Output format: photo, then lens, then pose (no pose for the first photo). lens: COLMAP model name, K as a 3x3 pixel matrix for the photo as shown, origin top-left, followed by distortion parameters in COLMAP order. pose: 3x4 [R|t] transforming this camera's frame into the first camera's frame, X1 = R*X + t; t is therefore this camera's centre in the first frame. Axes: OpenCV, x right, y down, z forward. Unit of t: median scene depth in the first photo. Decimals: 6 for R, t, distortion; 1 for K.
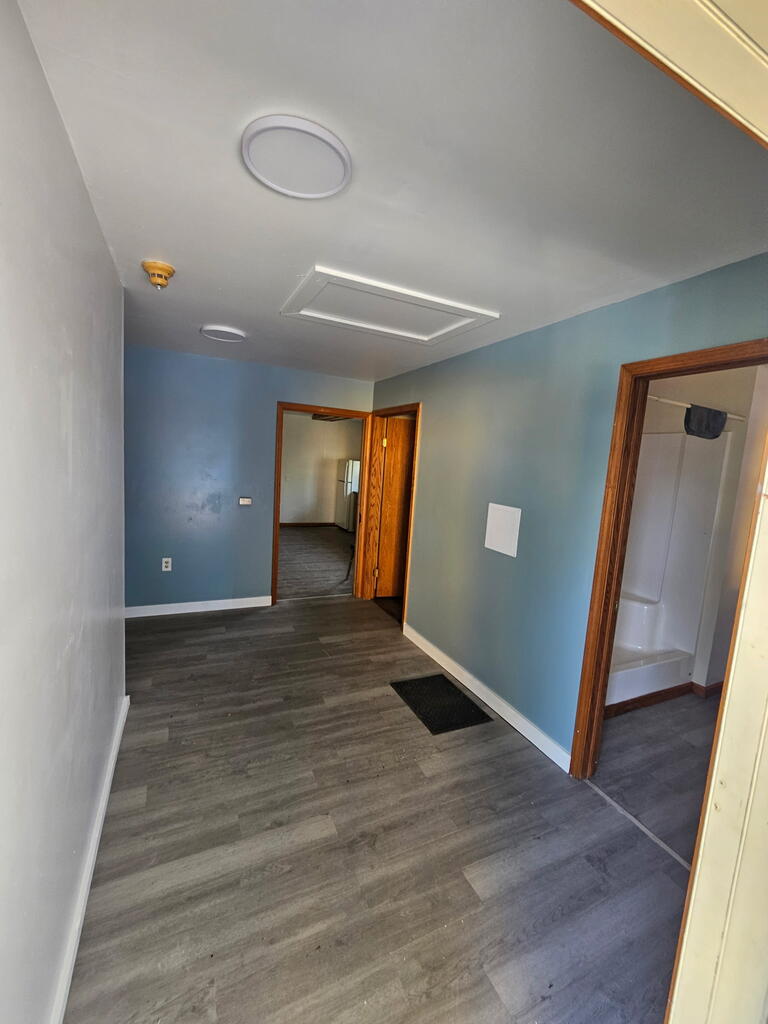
lens RADIAL K [[420.6, 0, 384.0], [0, 420.6, 512.0], [0, 0, 1]] dist [0.000468, 0.000550]
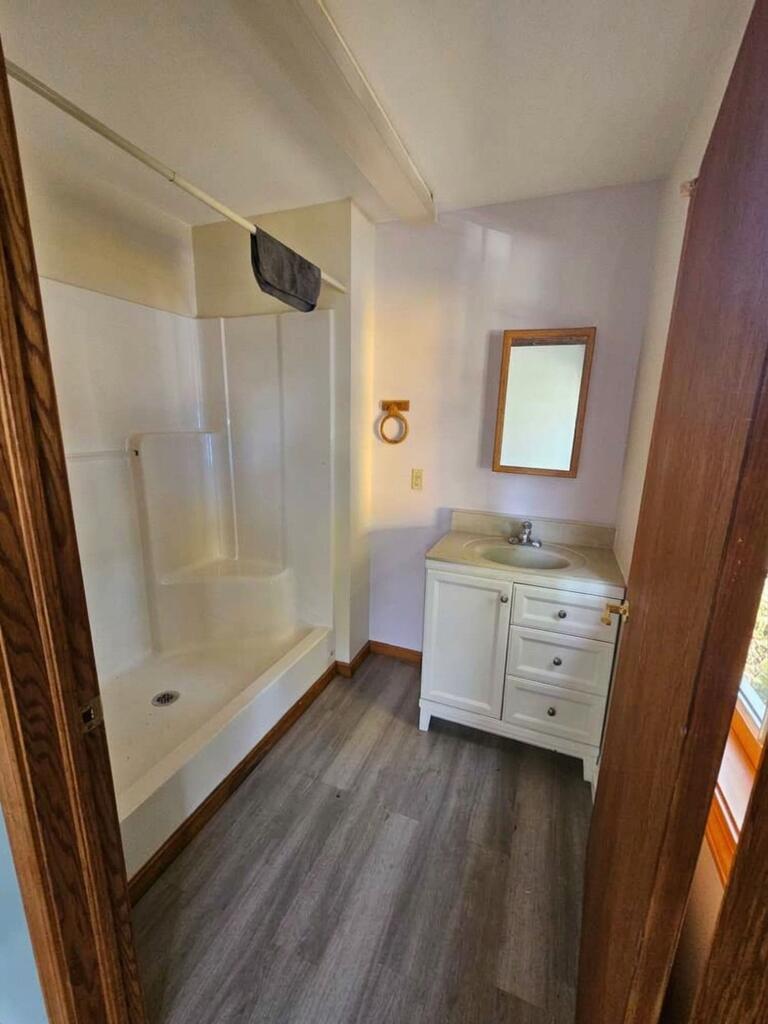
lens RADIAL K [[420.6, 0, 384.0], [0, 420.6, 512.0], [0, 0, 1]] dist [0.000468, 0.000550]
pose [[0.738866, -0.196396, 0.644597, 0.425533], [0.108288, 0.978759, 0.174084, 0.020101], [-0.665094, -0.058822, 0.744439, 0.465685]]
